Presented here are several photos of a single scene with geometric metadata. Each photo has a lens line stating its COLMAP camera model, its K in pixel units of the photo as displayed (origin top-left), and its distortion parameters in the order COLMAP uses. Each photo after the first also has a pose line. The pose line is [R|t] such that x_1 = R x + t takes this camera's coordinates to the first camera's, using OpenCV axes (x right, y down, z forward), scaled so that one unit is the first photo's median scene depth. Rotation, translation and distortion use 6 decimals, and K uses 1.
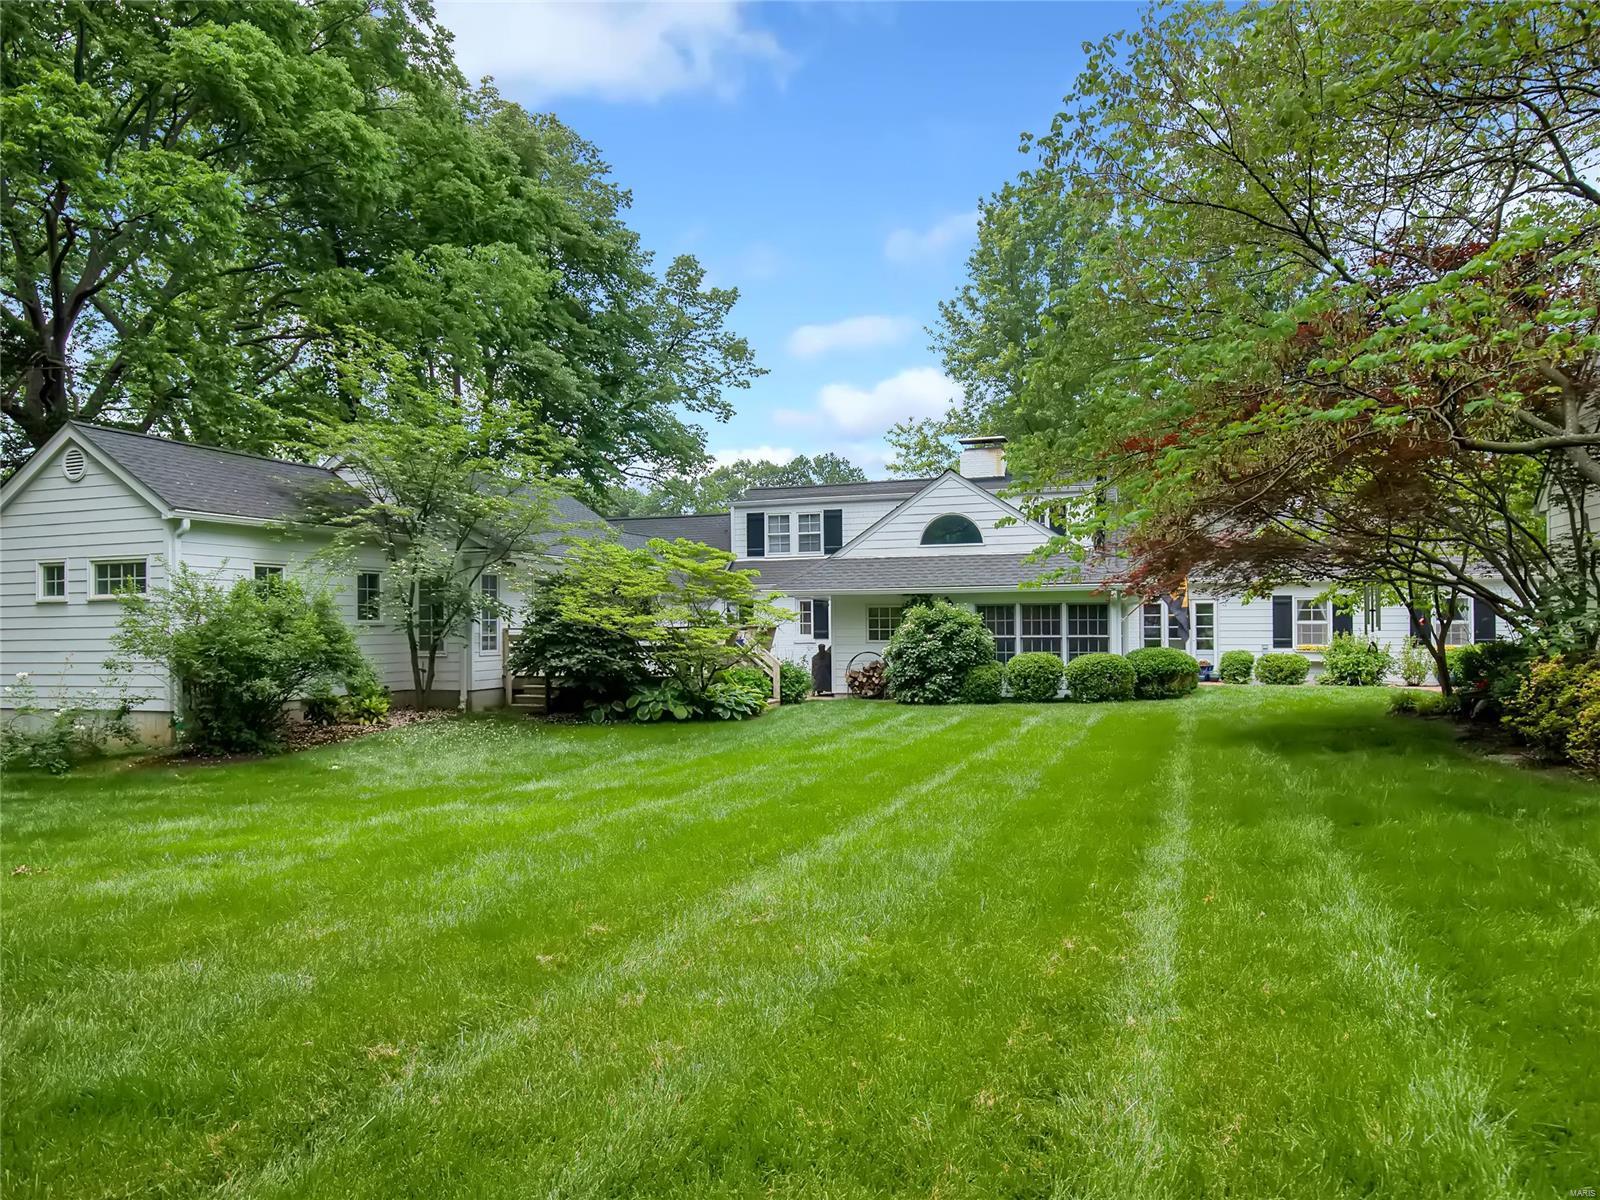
lens RADIAL K [[1018.8, 0, 844.4], [0, 1018.8, 601.5], [0, 0, 1]] dist [-0.011158, -0.001637]
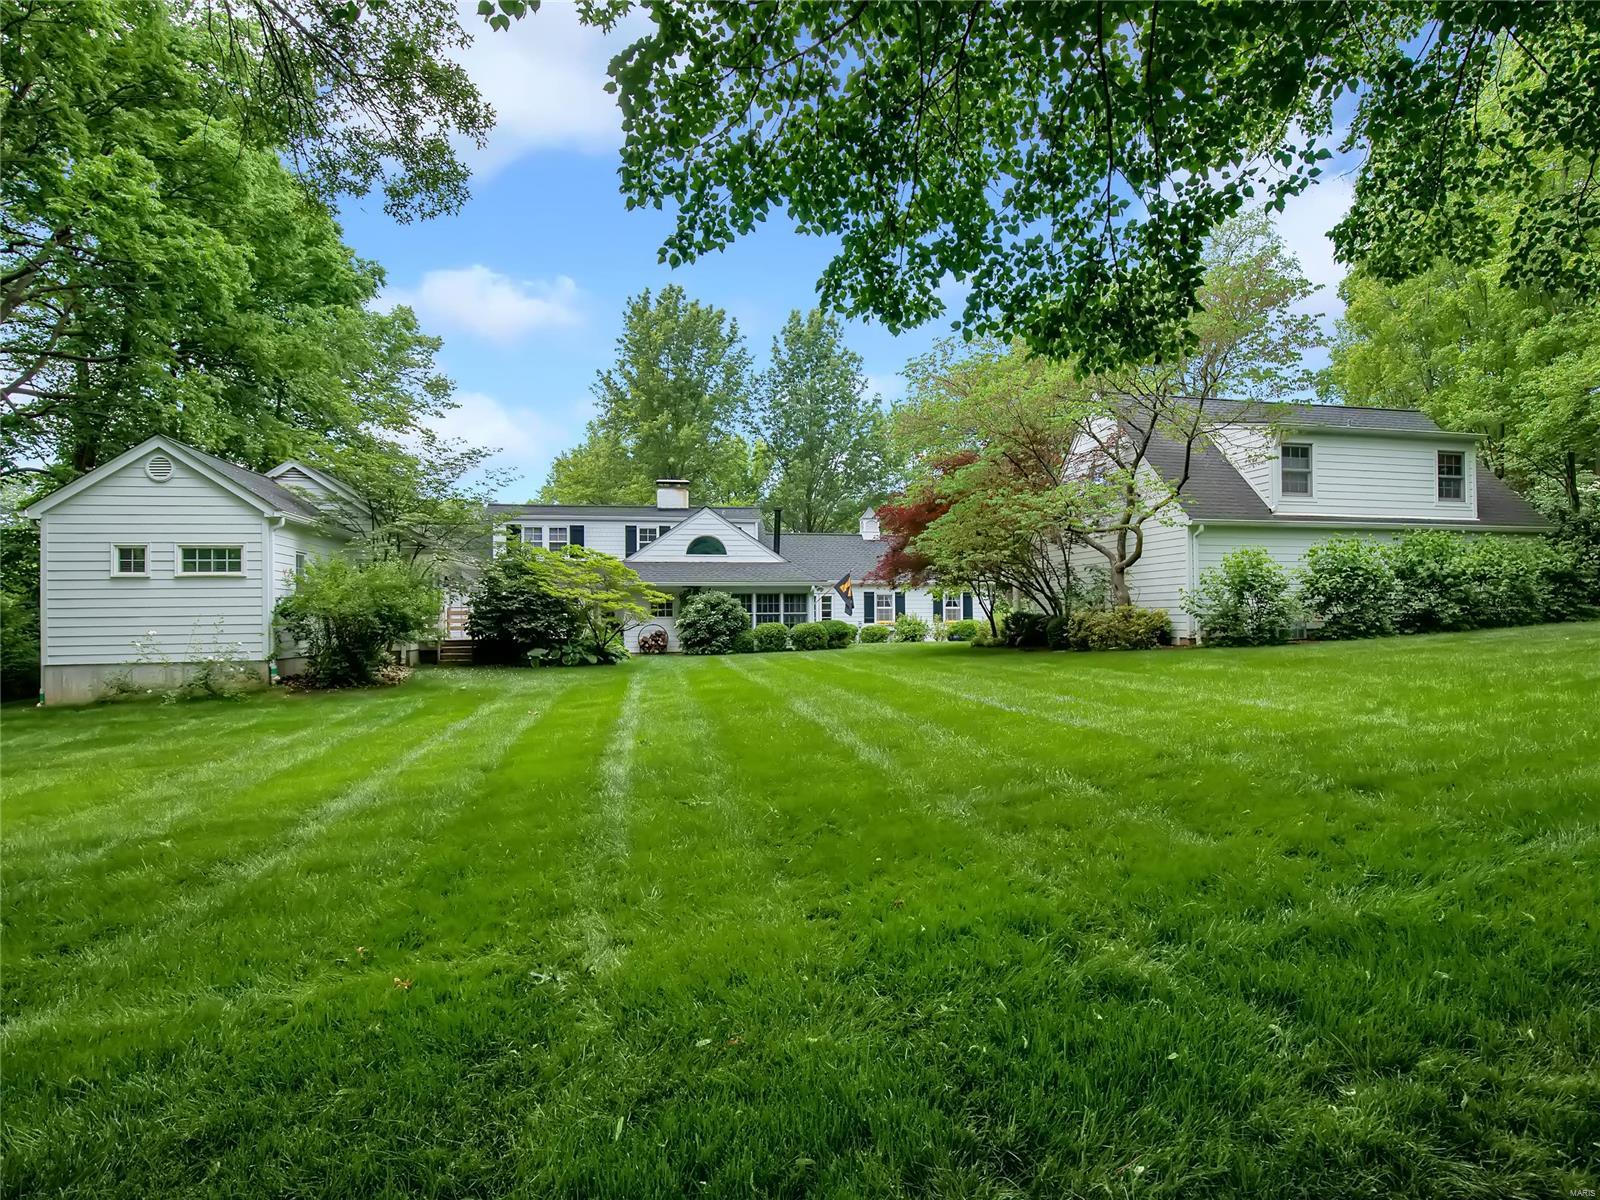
lens RADIAL K [[903.8, 0, 835.1], [0, 903.8, 603.7], [0, 0, 1]] dist [-0.030833, 0.001670]
pose [[0.850247, 0.008568, 0.526314, -0.489500], [-0.007651, 0.999963, -0.003919, 0.023976], [-0.526328, -0.000695, 0.850281, -0.298503]]
